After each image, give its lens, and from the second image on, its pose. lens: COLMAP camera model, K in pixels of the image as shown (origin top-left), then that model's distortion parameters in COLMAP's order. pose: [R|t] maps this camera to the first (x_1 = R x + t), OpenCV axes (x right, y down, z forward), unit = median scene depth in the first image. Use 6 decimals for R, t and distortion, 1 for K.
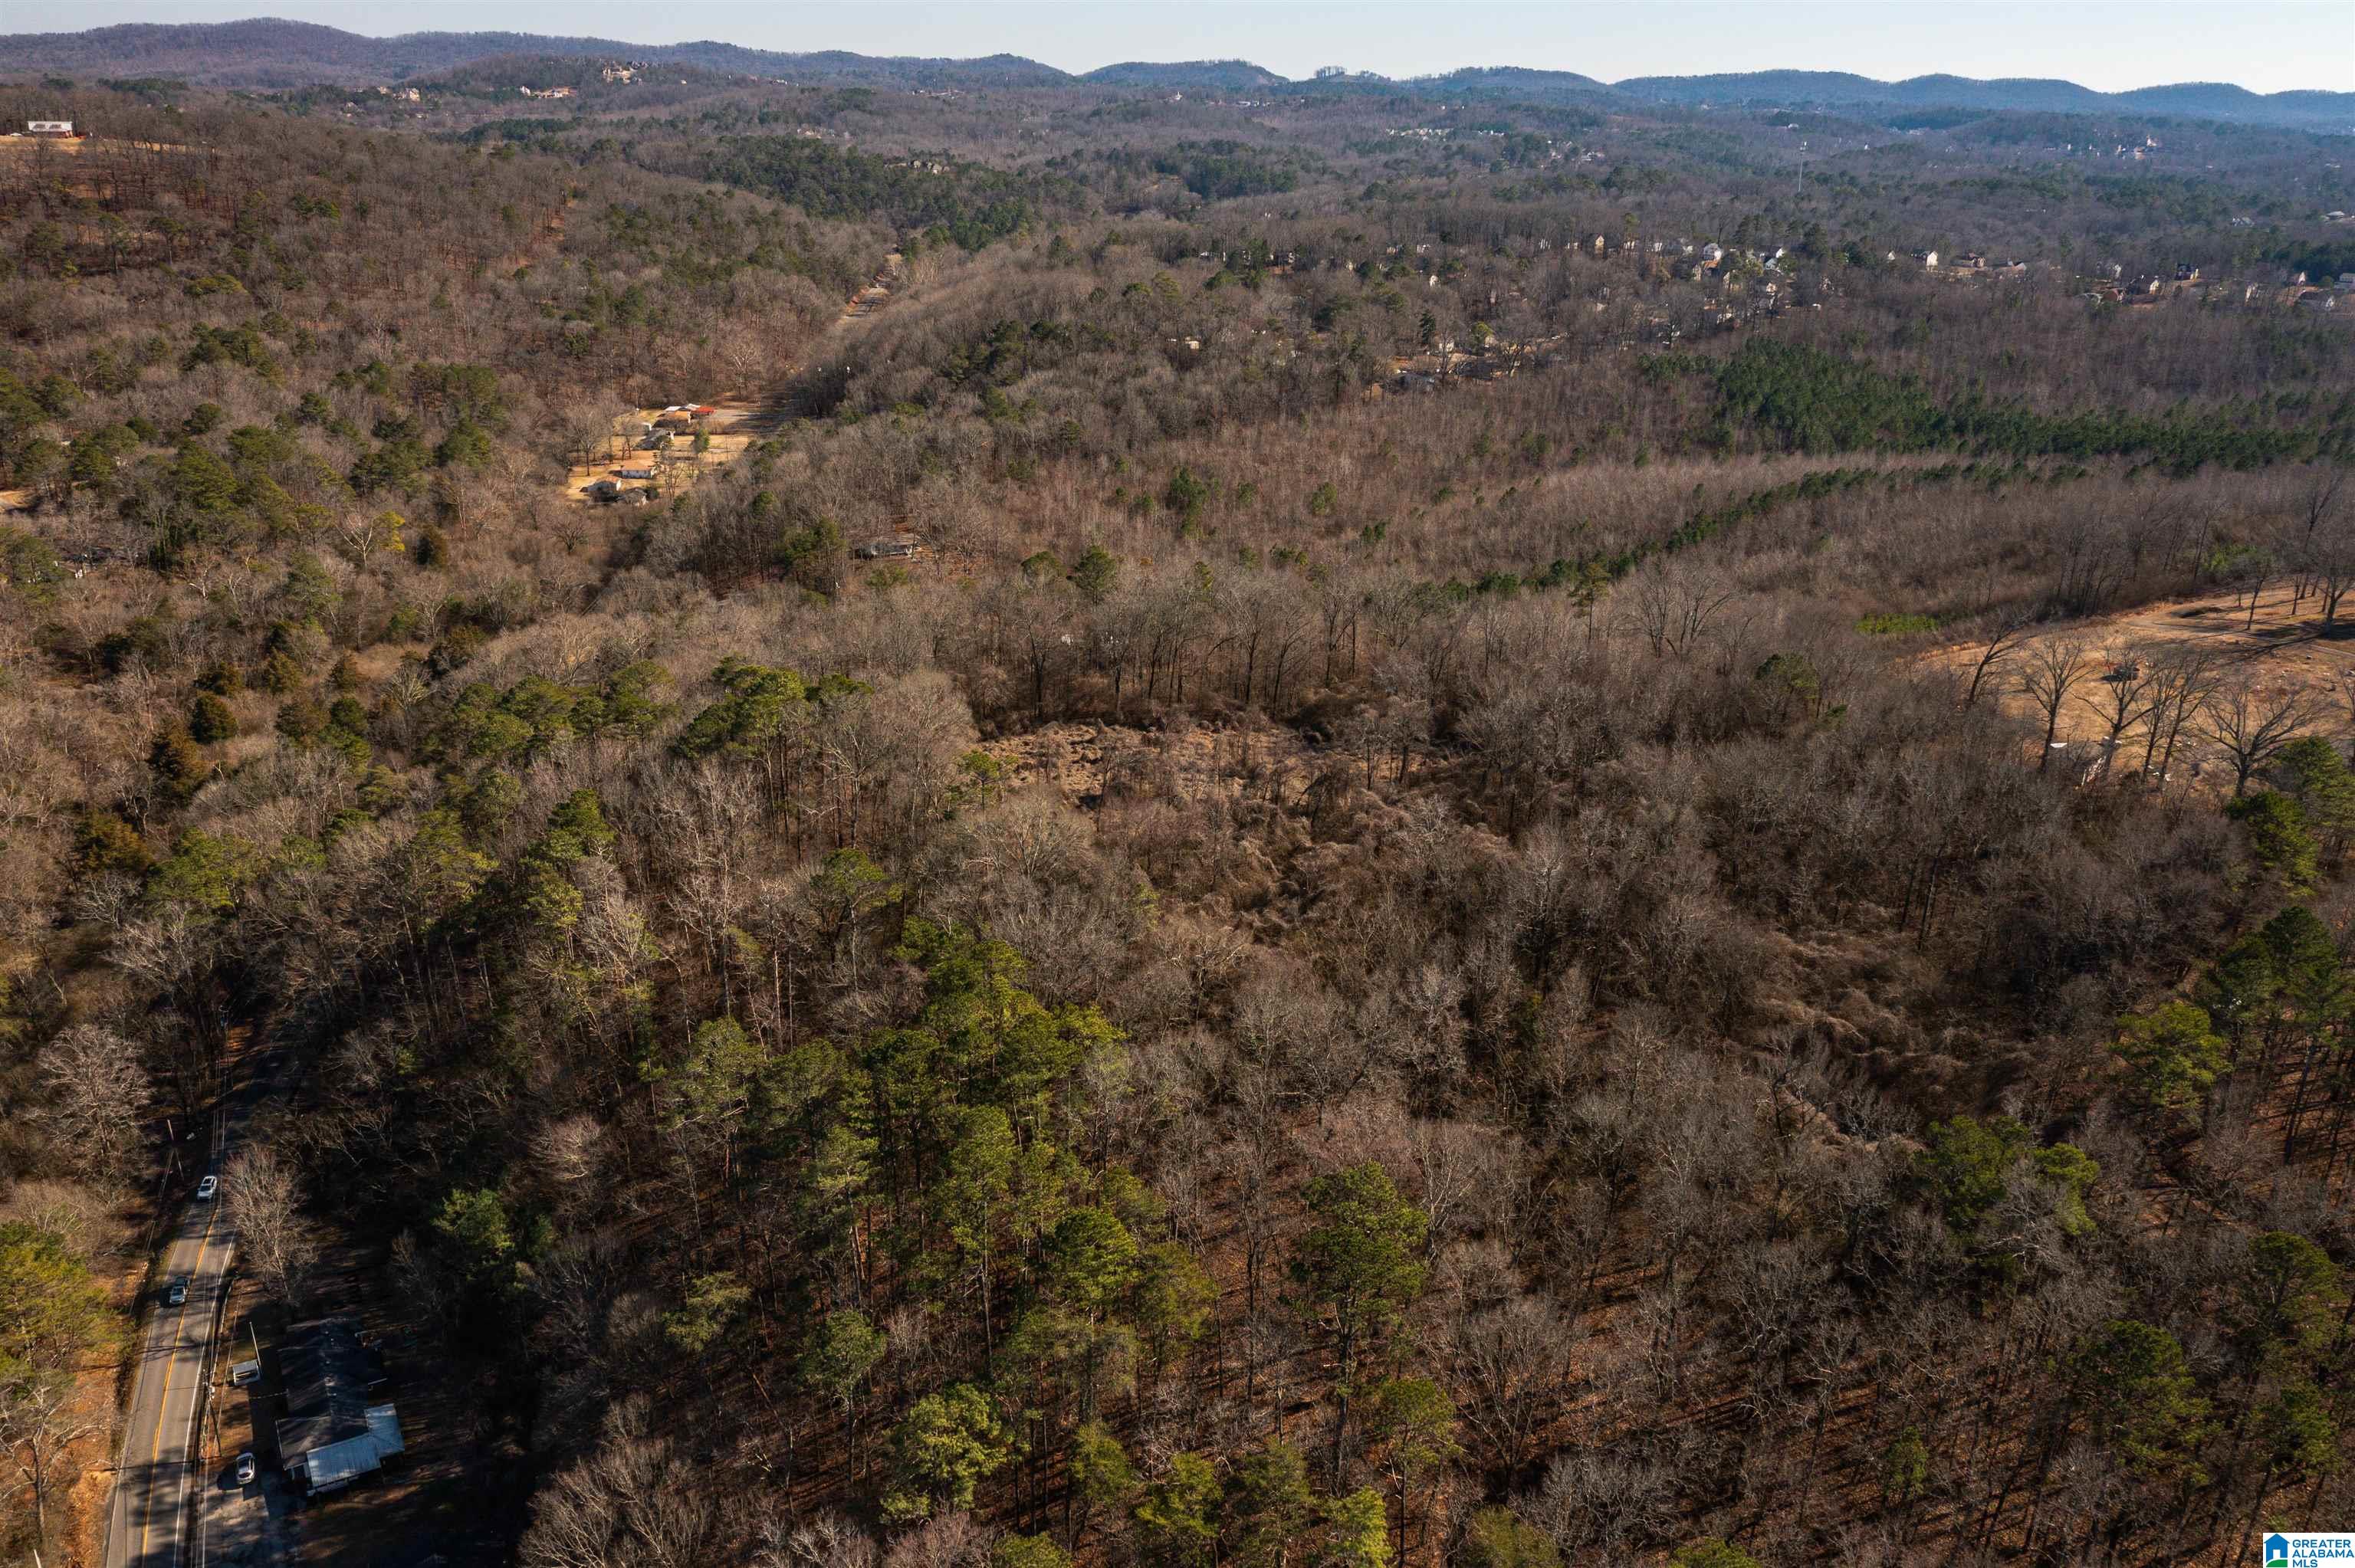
lens RADIAL K [[1879.6, 0, 1185.7], [0, 1879.6, 791.1], [0, 0, 1]] dist [-0.023315, 0.012476]
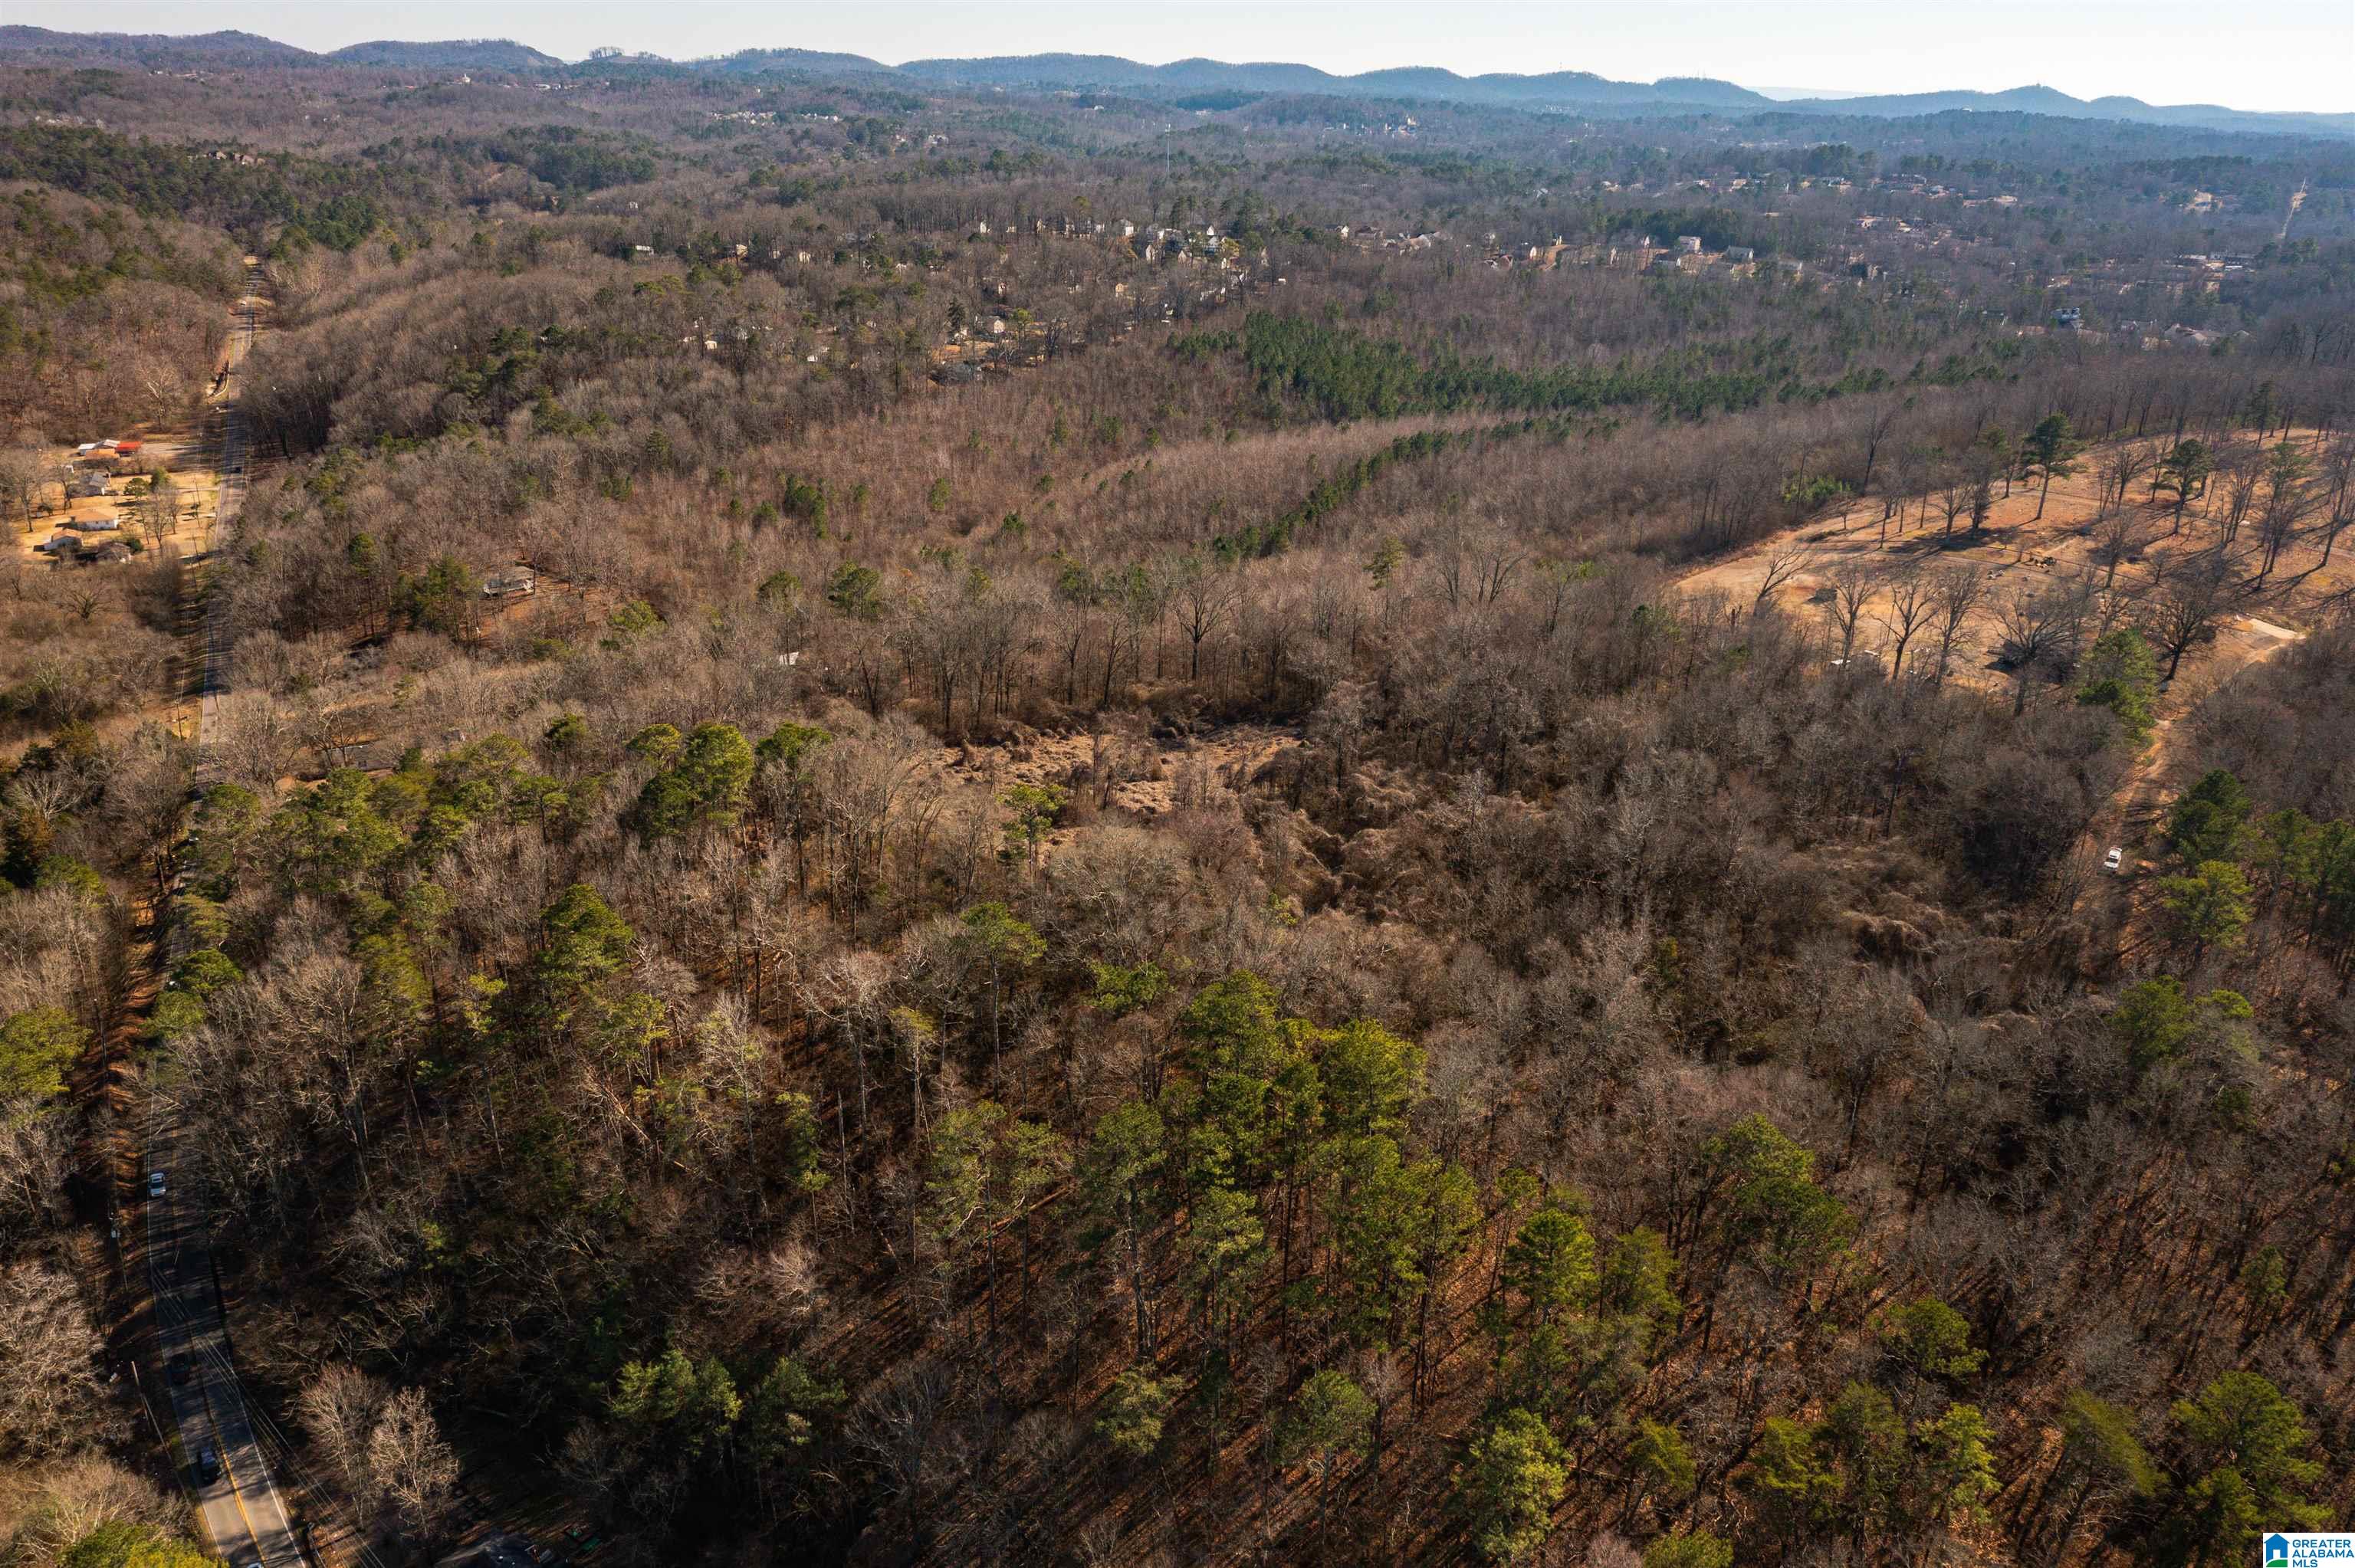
lens RADIAL K [[1873.4, 0, 1183.4], [0, 1873.4, 777.0], [0, 0, 1]] dist [-0.020391, 0.009283]
pose [[0.928546, -0.124936, 0.349561, -0.118562], [0.123707, 0.991980, 0.025937, -0.012795], [-0.349998, 0.019159, 0.936555, 0.025547]]
